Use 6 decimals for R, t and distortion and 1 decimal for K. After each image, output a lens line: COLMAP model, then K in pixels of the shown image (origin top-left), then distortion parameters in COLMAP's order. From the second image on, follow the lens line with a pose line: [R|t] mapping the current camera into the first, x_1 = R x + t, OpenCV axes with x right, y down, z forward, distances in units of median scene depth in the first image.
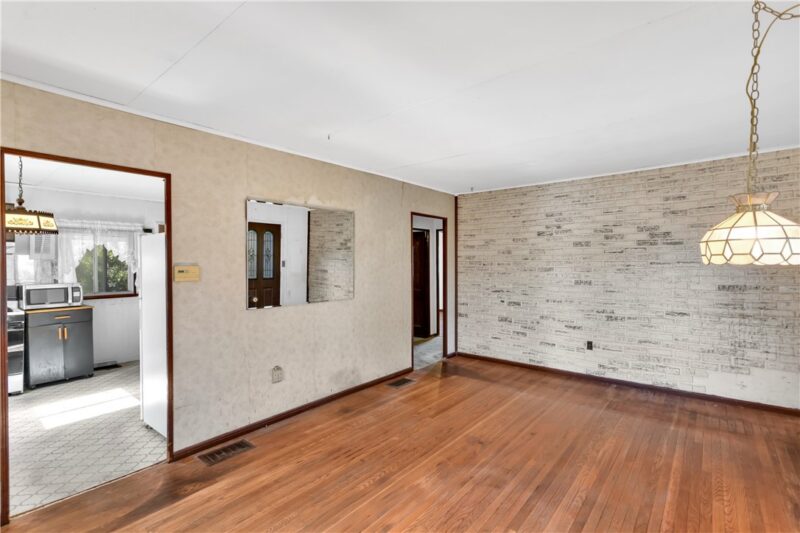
lens RADIAL K [[376.1, 0, 394.7], [0, 376.1, 264.5], [0, 0, 1]] dist [-0.000265, 0.002496]
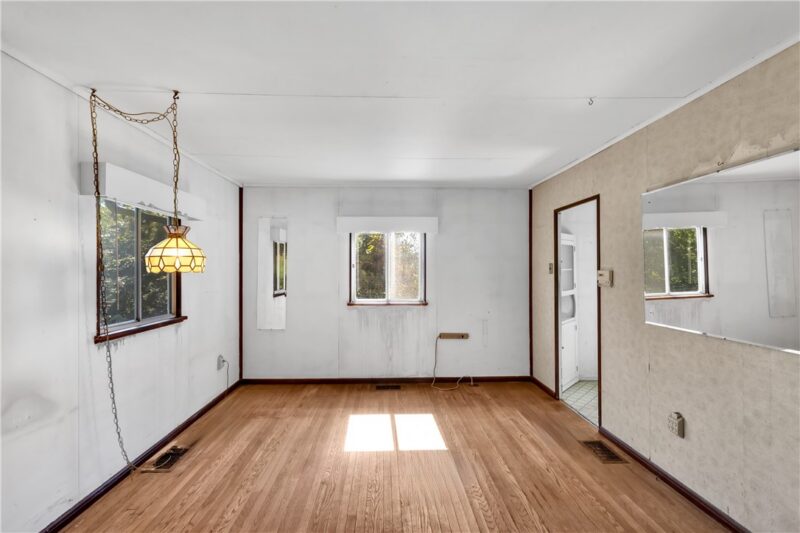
lens RADIAL K [[376.1, 0, 394.1], [0, 376.1, 265.2], [0, 0, 1]] dist [-0.000265, 0.002496]
pose [[-0.748732, 0.001694, -0.662871, 0.509762], [0.004775, 0.999985, -0.002838, -0.008870], [0.662856, -0.005290, -0.748728, 1.071599]]
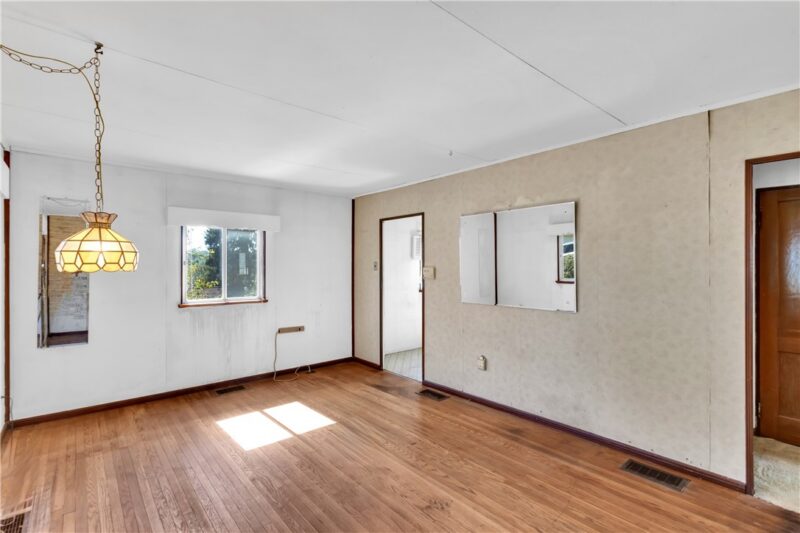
lens RADIAL K [[376.1, 0, 394.8], [0, 376.1, 265.3], [0, 0, 1]] dist [-0.000265, 0.002496]
pose [[-0.168380, 0.006203, -0.985703, 0.781920], [-0.000909, 0.999979, 0.006448, -0.011958], [0.985722, 0.001982, -0.168371, 0.844146]]
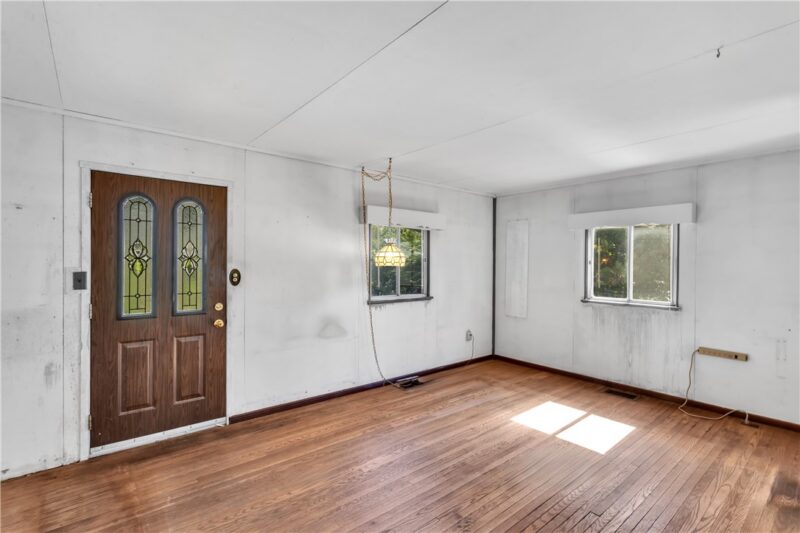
lens RADIAL K [[376.1, 0, 393.5], [0, 376.1, 265.2], [0, 0, 1]] dist [-0.000265, 0.002496]
pose [[-0.981748, -0.002280, 0.190173, 0.171537], [-0.000887, 0.999972, 0.007408, -0.010620], [-0.190184, 0.007104, -0.981723, 1.379676]]
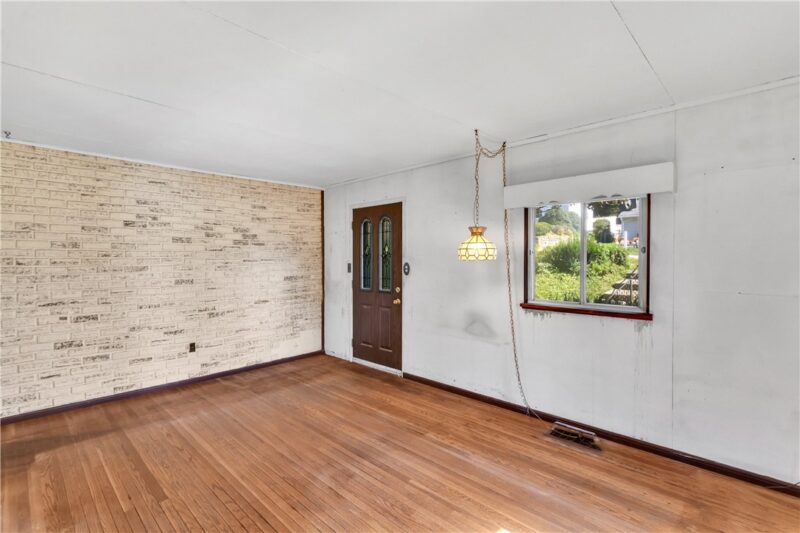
lens RADIAL K [[376.1, 0, 395.0], [0, 376.1, 265.9], [0, 0, 1]] dist [-0.000265, 0.002496]
pose [[0.073241, -0.015092, 0.997200, -0.476725], [0.006968, 0.999869, 0.014620, -0.001413], [-0.997290, 0.005877, 0.073337, 0.513148]]
